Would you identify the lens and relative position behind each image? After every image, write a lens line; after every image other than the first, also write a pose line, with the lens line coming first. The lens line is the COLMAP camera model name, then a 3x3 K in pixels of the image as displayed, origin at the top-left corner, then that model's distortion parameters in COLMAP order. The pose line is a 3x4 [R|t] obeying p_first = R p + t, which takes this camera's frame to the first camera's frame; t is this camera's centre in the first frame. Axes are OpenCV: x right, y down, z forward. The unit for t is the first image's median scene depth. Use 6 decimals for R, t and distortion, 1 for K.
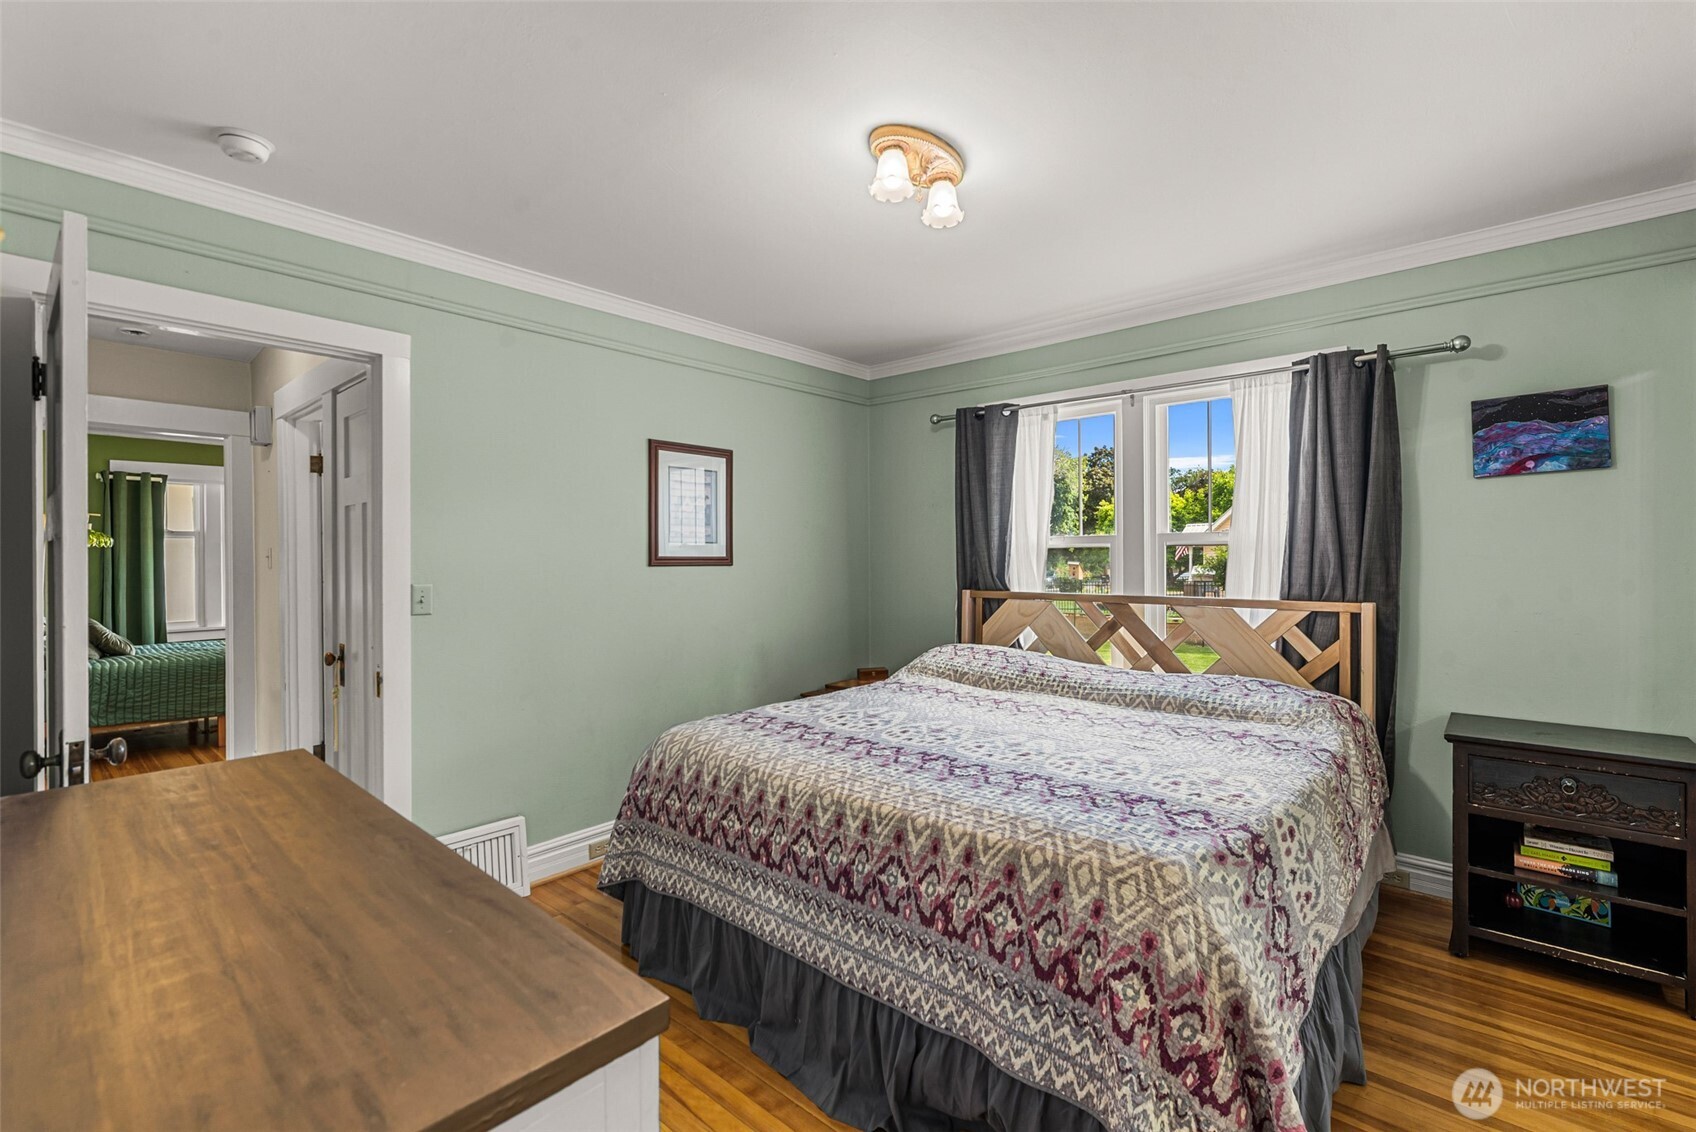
lens RADIAL K [[748.2, 0, 848.5], [0, 748.2, 568.2], [0, 0, 1]] dist [0.000920, -0.000398]
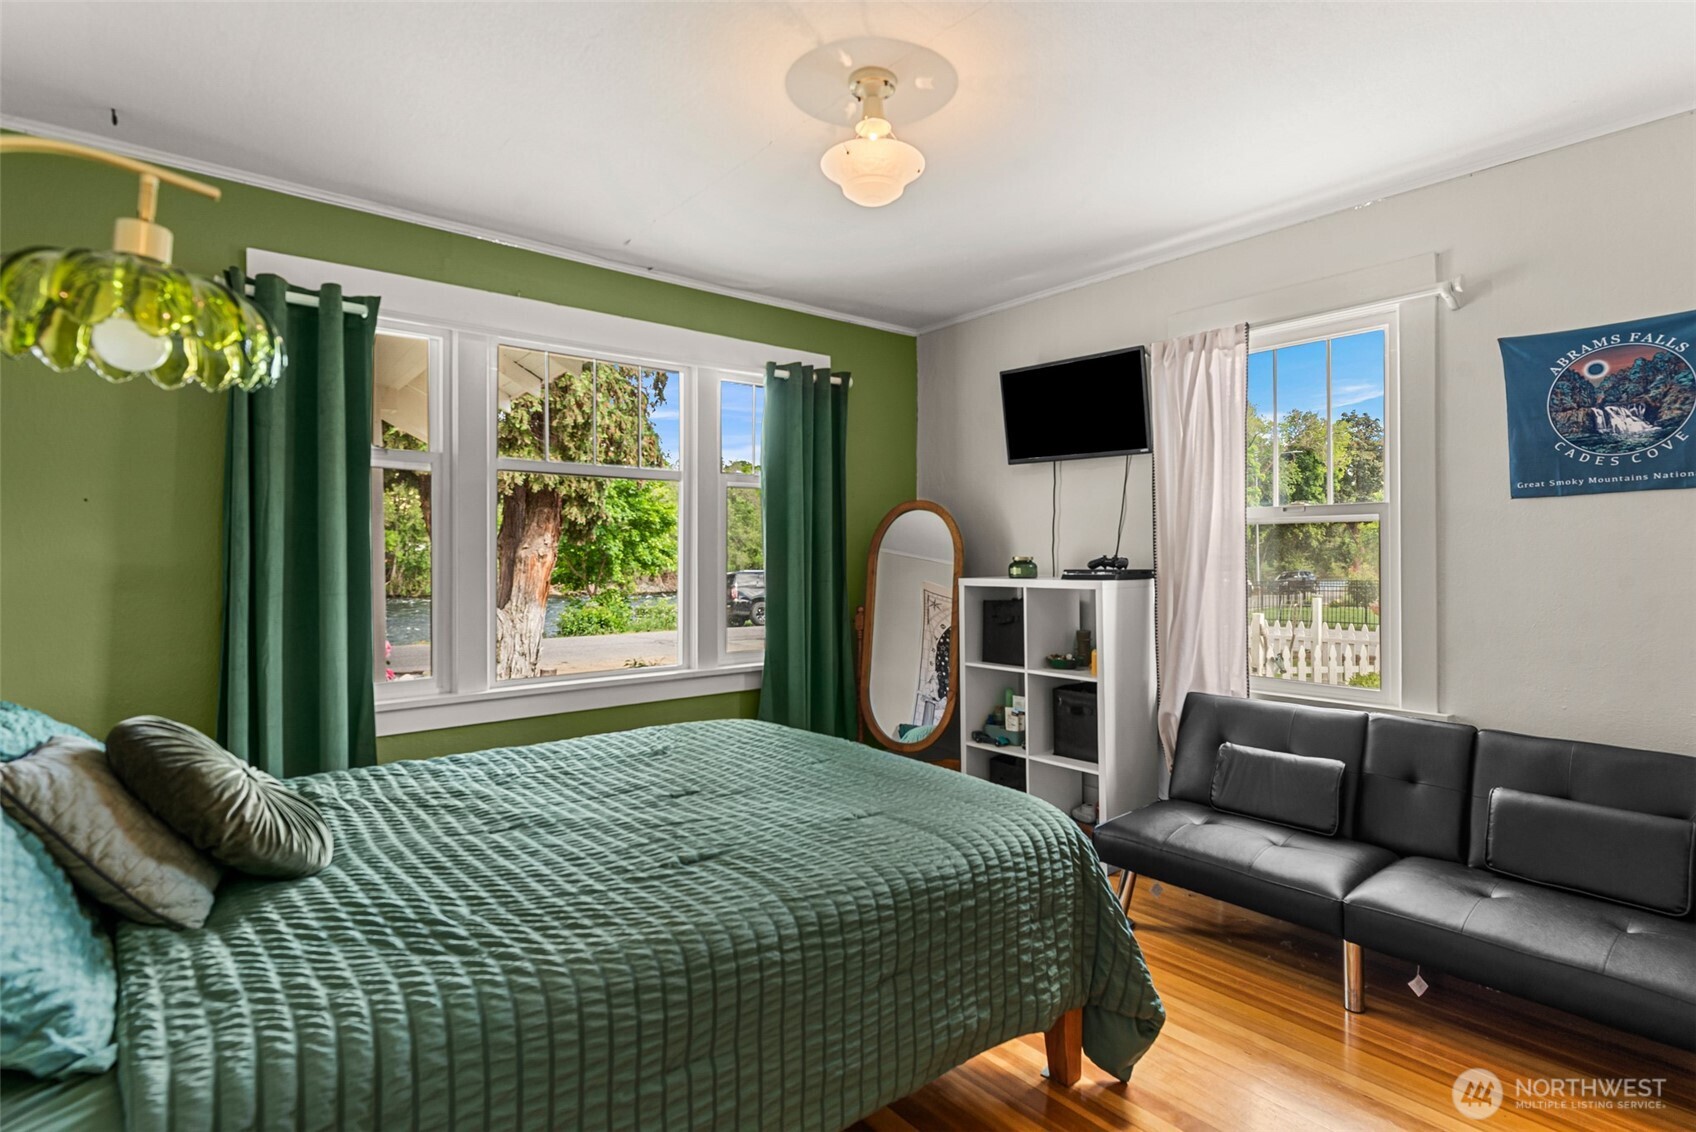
lens RADIAL K [[851.9, 0, 848.8], [0, 851.9, 555.5], [0, 0, 1]] dist [-0.001261, -0.000080]
pose [[0.987414, -0.000510, -0.158159, -0.618137], [-0.001832, 0.999891, -0.014664, 0.011326], [0.158149, 0.014769, 0.987305, 0.625467]]
